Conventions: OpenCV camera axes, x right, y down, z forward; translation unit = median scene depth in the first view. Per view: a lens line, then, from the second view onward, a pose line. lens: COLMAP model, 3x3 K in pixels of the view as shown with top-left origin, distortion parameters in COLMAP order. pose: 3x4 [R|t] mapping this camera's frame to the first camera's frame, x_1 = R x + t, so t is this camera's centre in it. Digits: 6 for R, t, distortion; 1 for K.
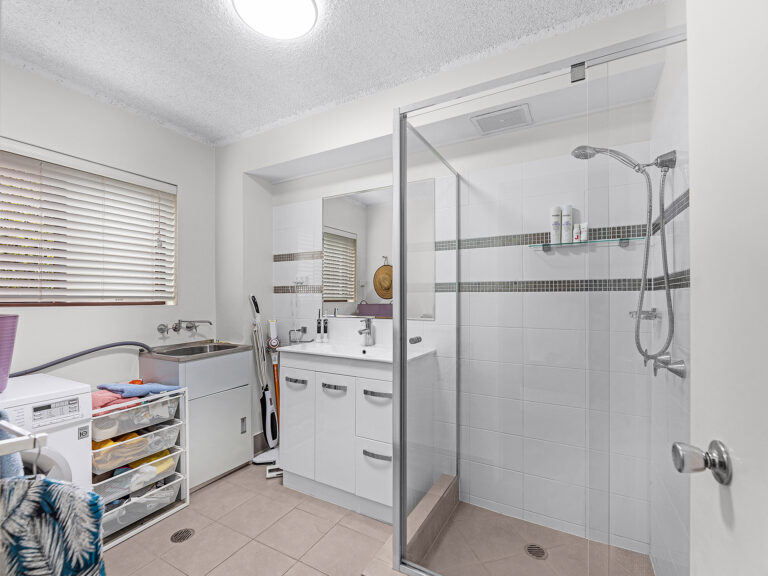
lens RADIAL K [[350.6, 0, 381.7], [0, 350.6, 297.2], [0, 0, 1]] dist [-0.001867, -0.000195]
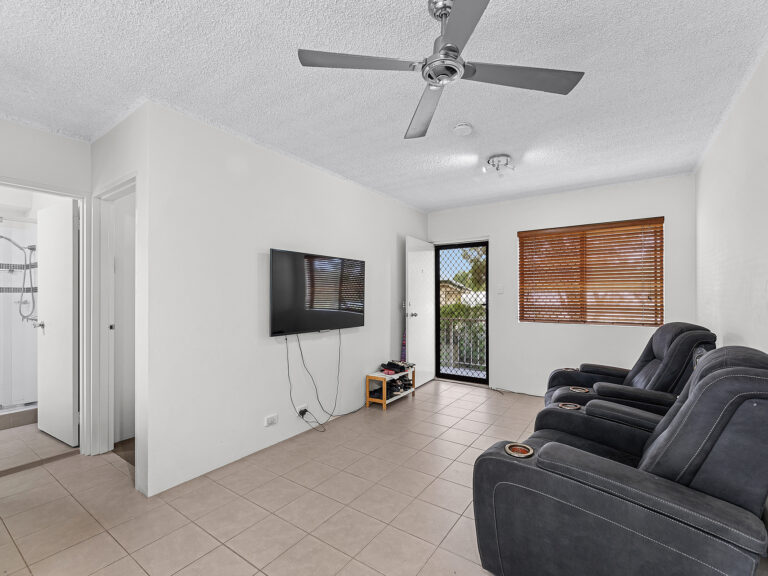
lens RADIAL K [[350.6, 0, 381.7], [0, 350.6, 297.2], [0, 0, 1]] dist [-0.001867, -0.000195]
pose [[0.101697, 0.009900, 0.994766, -1.707358], [0.004670, 0.999935, -0.010429, 0.059159], [-0.994804, 0.005706, 0.101645, -2.096387]]
